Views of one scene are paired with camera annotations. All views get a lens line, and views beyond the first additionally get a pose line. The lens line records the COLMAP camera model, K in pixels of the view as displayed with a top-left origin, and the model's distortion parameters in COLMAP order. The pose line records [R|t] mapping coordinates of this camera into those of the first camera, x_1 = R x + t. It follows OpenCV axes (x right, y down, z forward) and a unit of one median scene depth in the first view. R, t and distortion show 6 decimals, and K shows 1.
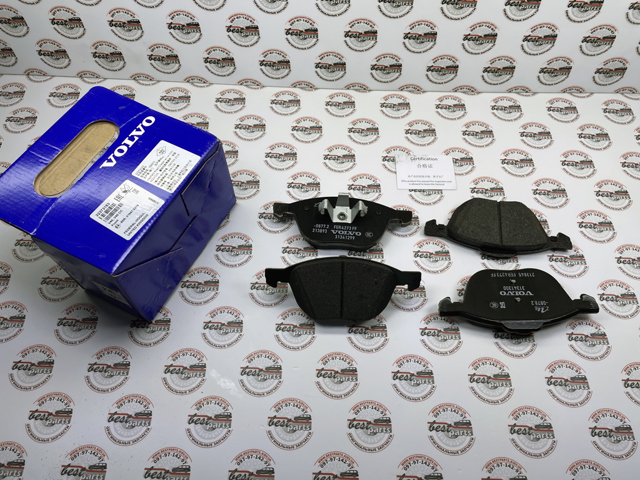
lens RADIAL K [[489.1, 0, 323.2], [0, 489.1, 237.1], [0, 0, 1]] dist [0.082273, -0.111031]
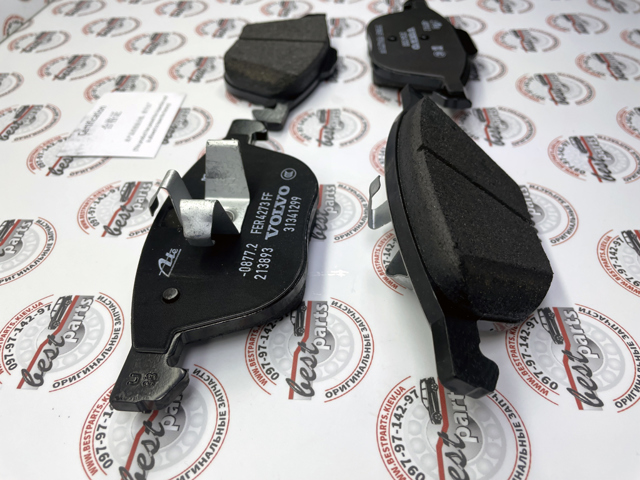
lens RADIAL K [[497.0, 0, 328.1], [0, 497.0, 237.7], [0, 0, 1]] dist [0.071701, -0.123435]
pose [[0.023597, -0.692673, 0.720866, -0.231309], [0.873418, 0.365107, 0.322238, -0.087963], [-0.486398, 0.622014, 0.613609, 0.761358]]
